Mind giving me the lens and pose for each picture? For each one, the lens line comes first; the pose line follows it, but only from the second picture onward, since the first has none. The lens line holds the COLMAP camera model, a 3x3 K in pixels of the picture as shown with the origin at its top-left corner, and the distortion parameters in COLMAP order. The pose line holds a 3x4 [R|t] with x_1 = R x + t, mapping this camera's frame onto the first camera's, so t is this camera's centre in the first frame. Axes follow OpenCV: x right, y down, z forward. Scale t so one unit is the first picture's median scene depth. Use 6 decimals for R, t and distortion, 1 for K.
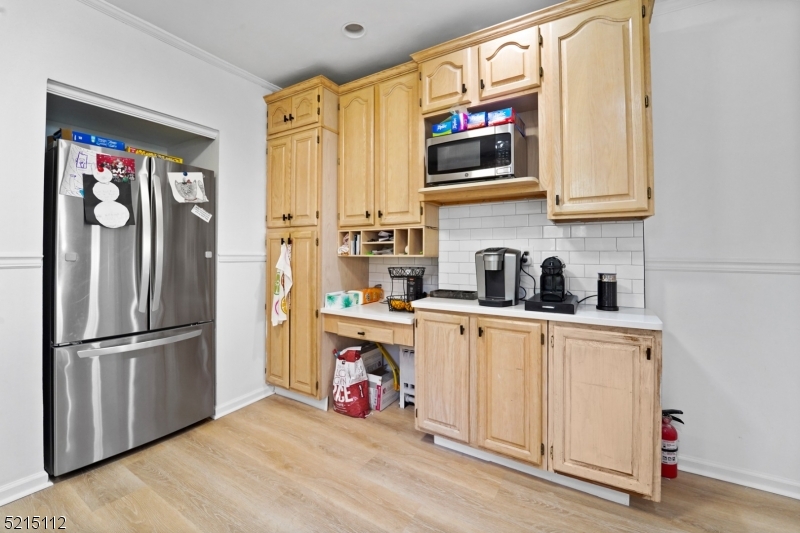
lens RADIAL K [[337.8, 0, 391.2], [0, 337.8, 250.9], [0, 0, 1]] dist [-0.009292, -0.000904]
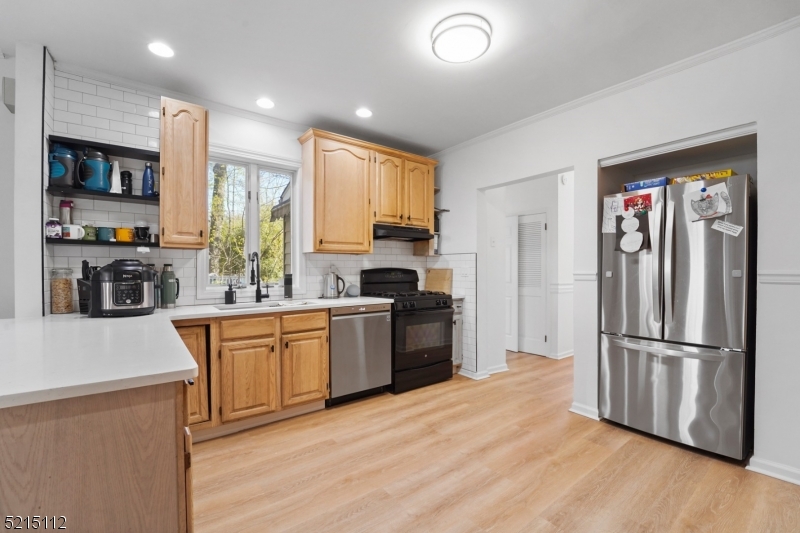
lens RADIAL K [[337.8, 0, 400.9], [0, 337.8, 270.6], [0, 0, 1]] dist [-0.009292, -0.000904]
pose [[-0.330632, -0.005351, -0.943744, 0.687719], [0.001799, 0.999979, -0.006300, 0.009507], [0.943758, -0.003780, -0.330616, 0.577658]]
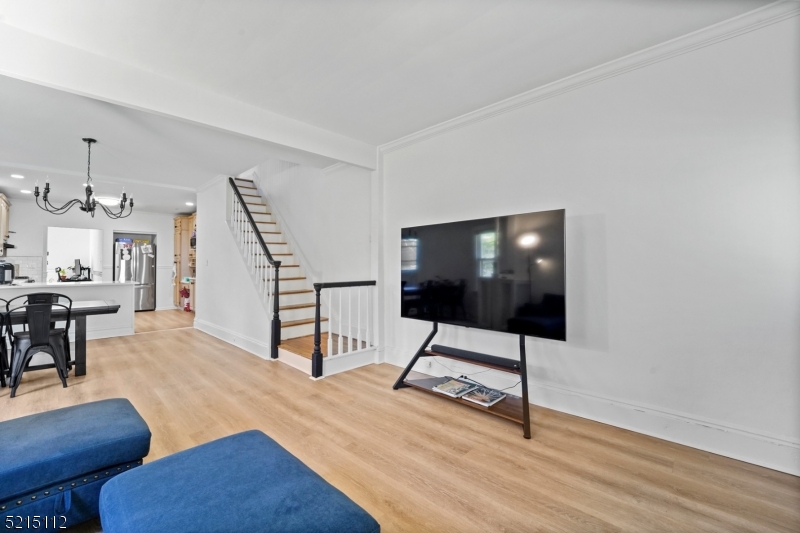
lens RADIAL K [[337.8, 0, 399.3], [0, 337.8, 267.4], [0, 0, 1]] dist [-0.009292, -0.000904]
pose [[0.977679, -0.001621, -0.210098, 3.660139], [0.002693, 0.999985, 0.004815, 0.015471], [0.210087, -0.005273, 0.977668, -2.612540]]
